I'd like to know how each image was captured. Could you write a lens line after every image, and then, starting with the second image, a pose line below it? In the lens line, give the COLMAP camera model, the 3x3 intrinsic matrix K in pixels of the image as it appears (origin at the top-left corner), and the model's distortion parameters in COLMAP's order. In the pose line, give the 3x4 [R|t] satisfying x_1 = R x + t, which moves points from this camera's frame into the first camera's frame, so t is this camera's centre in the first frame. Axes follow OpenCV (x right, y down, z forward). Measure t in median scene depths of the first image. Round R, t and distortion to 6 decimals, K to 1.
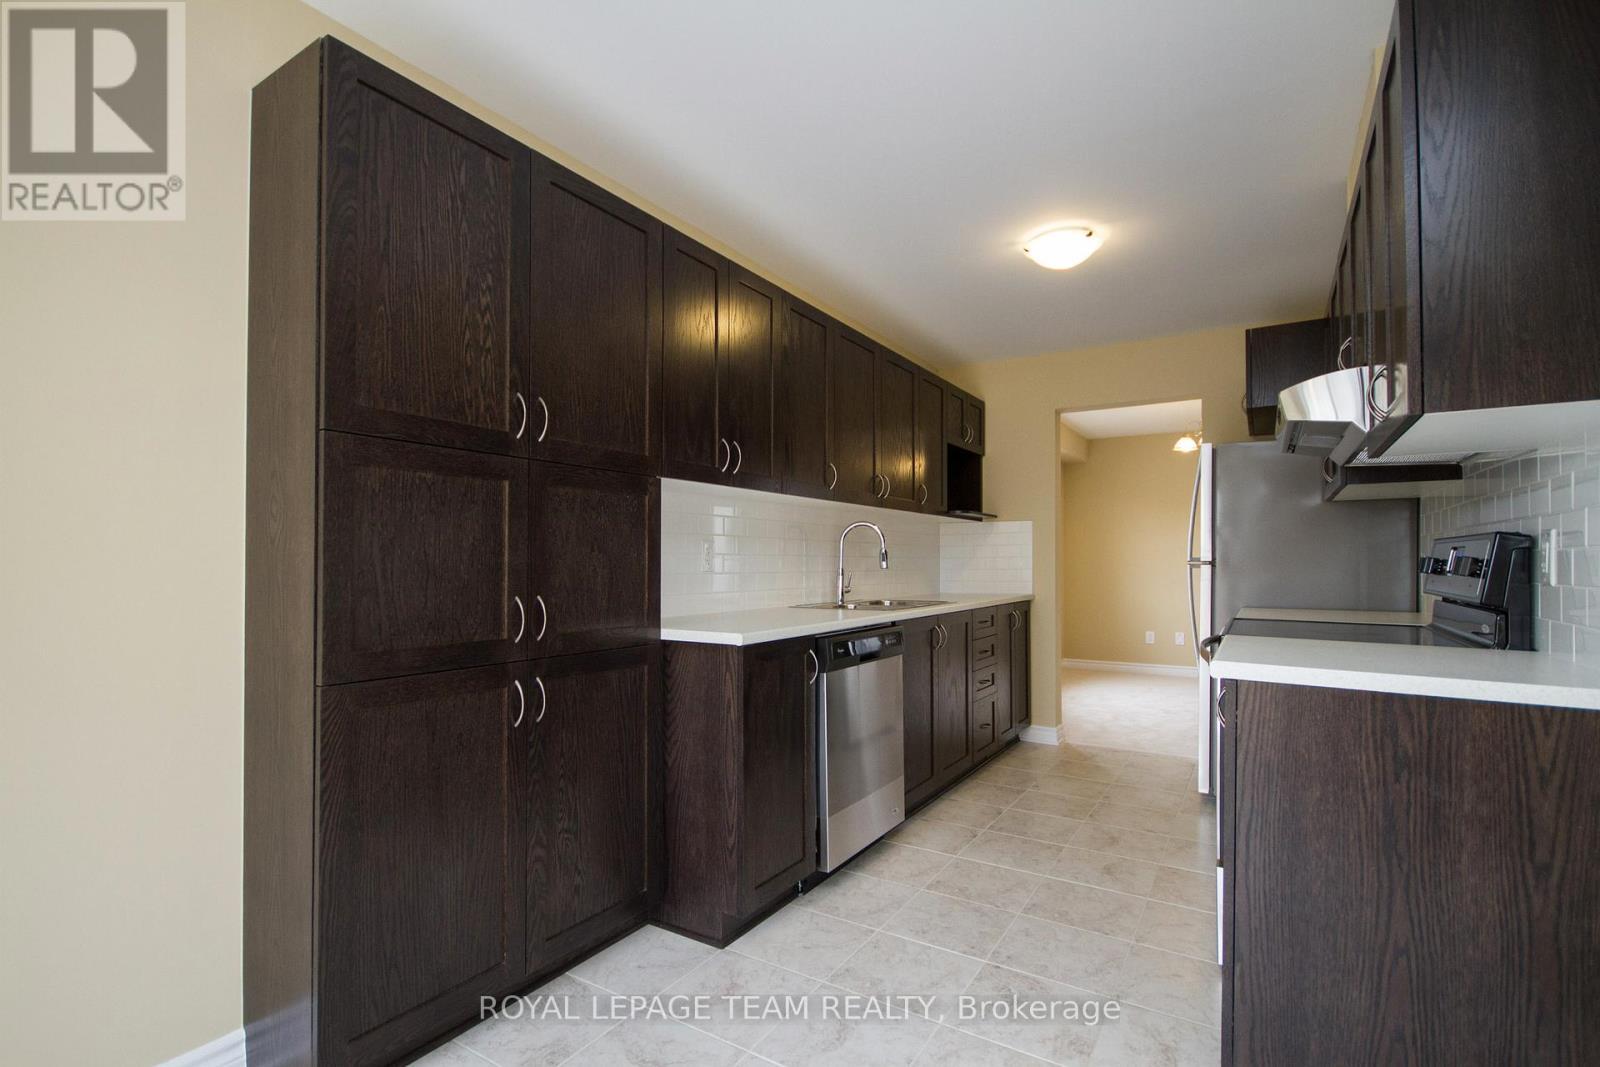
lens RADIAL K [[739.4, 0, 804.3], [0, 739.4, 559.0], [0, 0, 1]] dist [-0.001105, -0.006883]
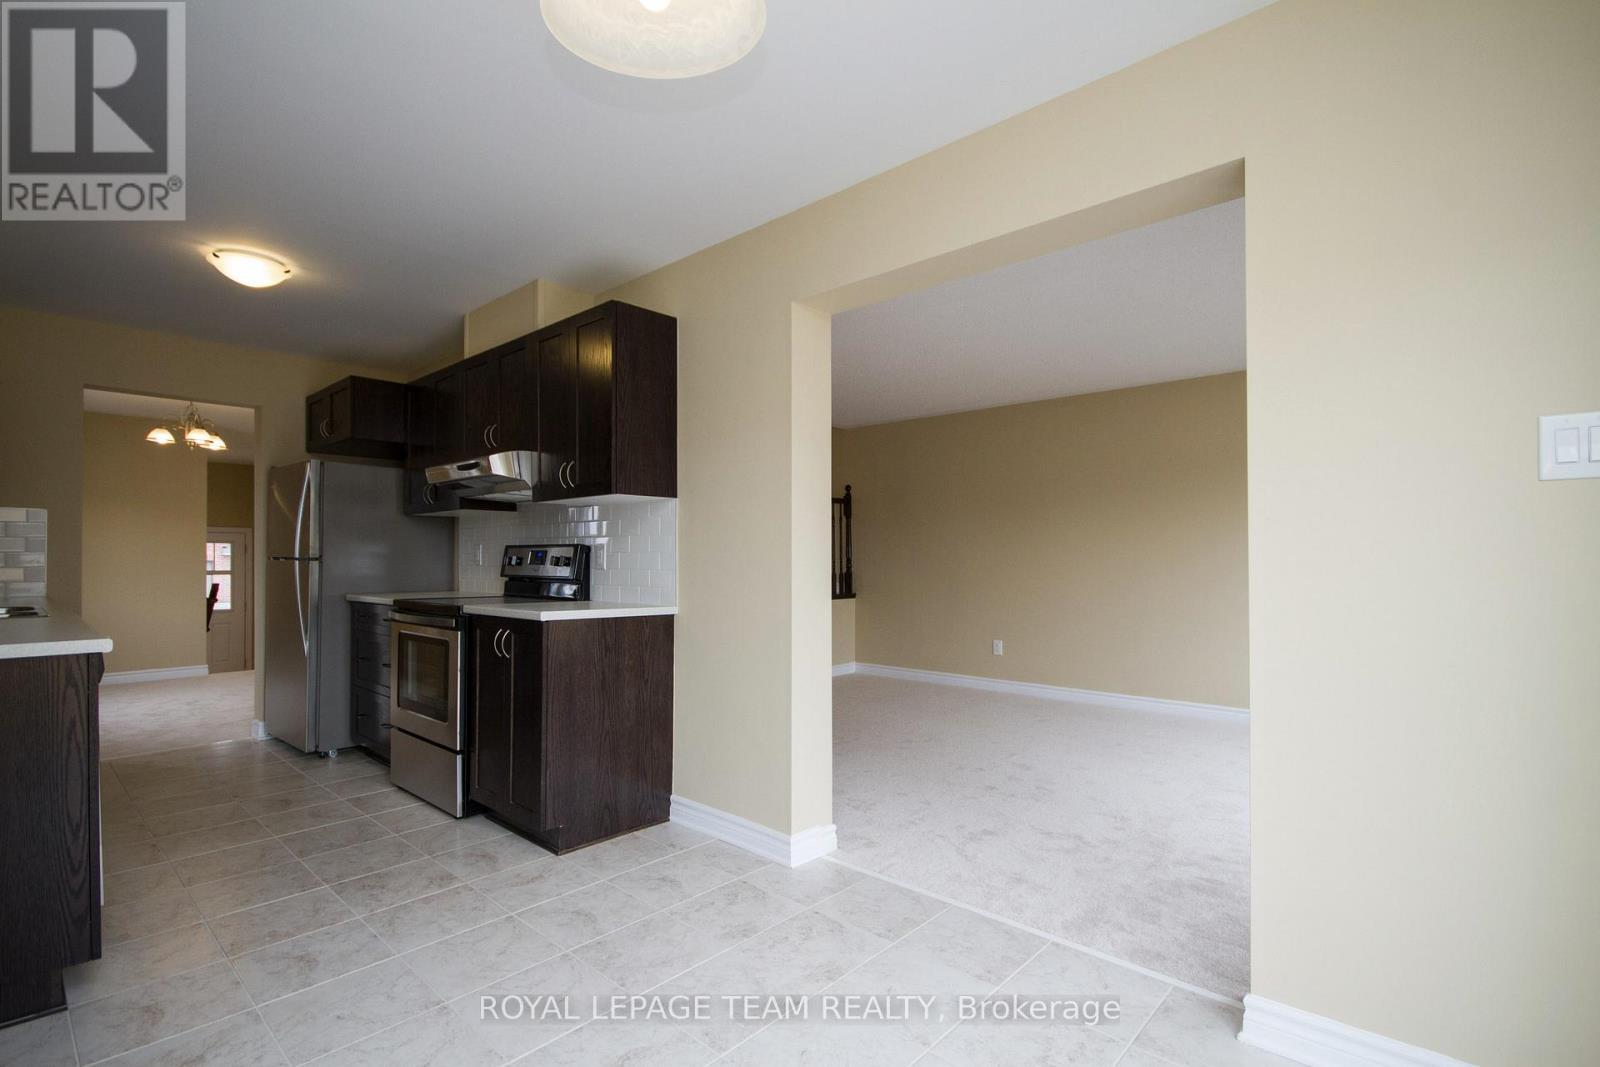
lens RADIAL K [[739.4, 0, 804.3], [0, 739.4, 559.0], [0, 0, 1]] dist [-0.001105, -0.006883]
pose [[0.174005, -0.001374, 0.984744, -0.938858], [-0.005000, 0.999985, 0.002279, -0.002055], [-0.984732, -0.005320, 0.173996, 0.018268]]
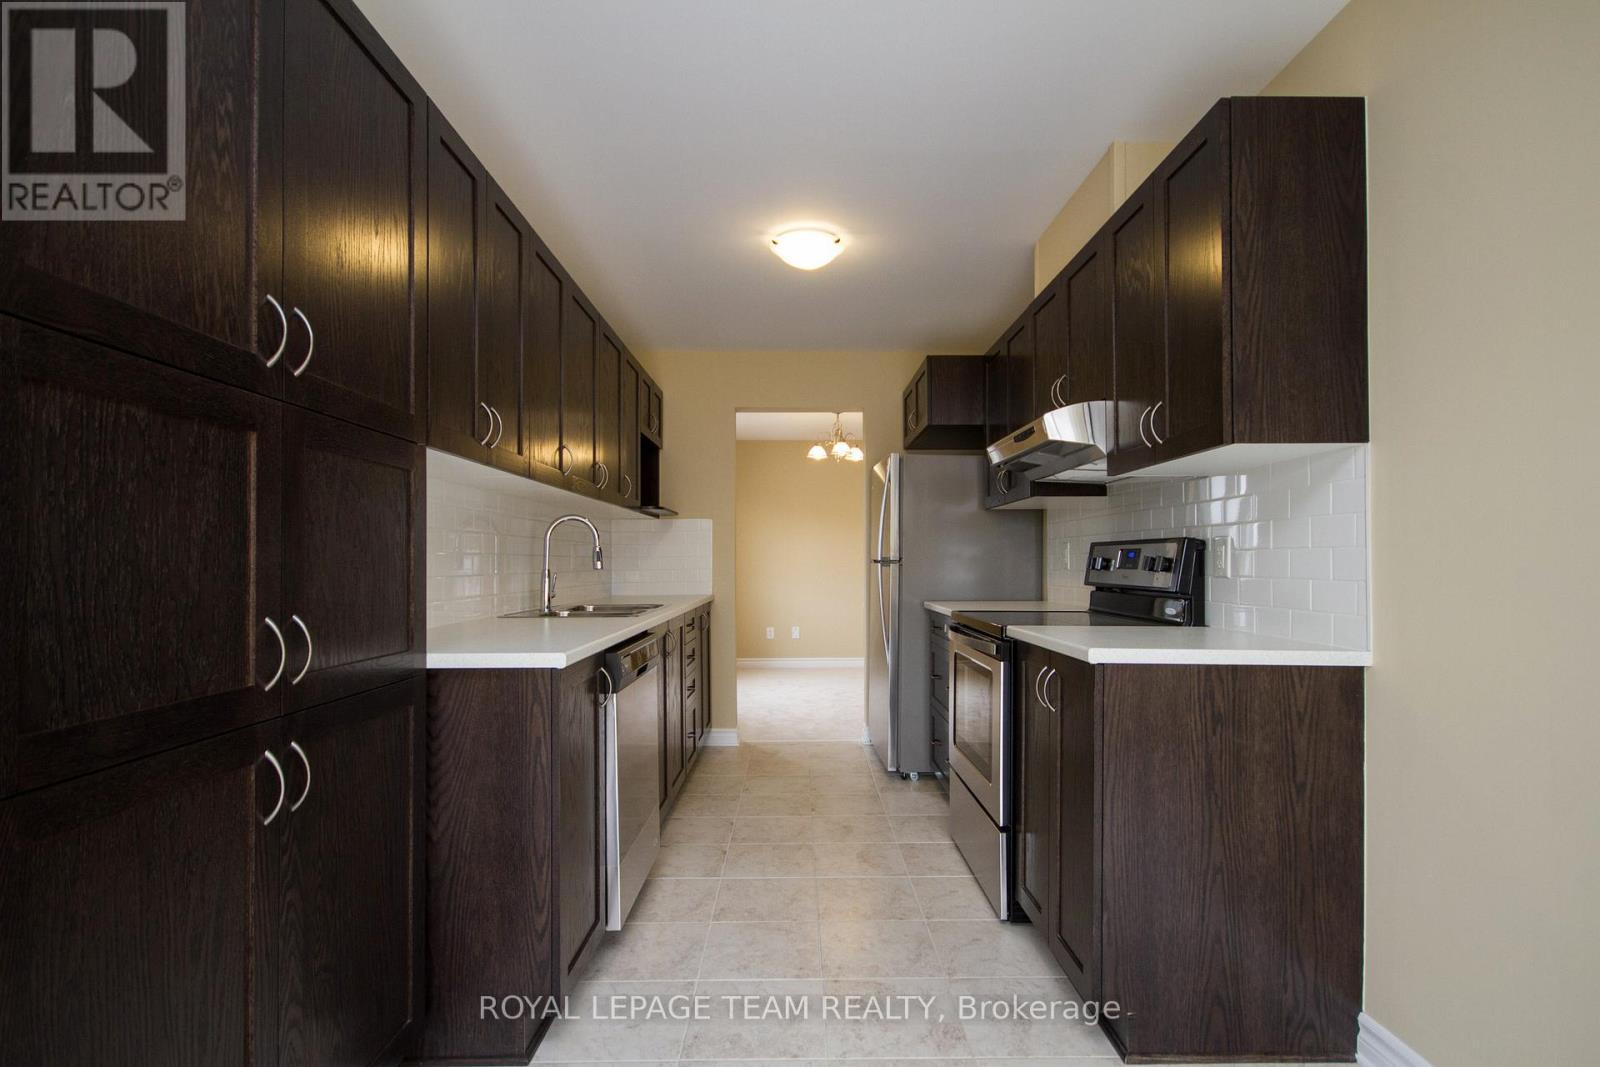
lens RADIAL K [[770.4, 0, 804.6], [0, 770.4, 557.3], [0, 0, 1]] dist [0.002449, 0.000564]
pose [[0.841311, 0.000016, 0.540552, -0.360093], [0.000947, 0.999998, -0.001503, 0.000632], [-0.540551, 0.001777, 0.841309, 0.198550]]
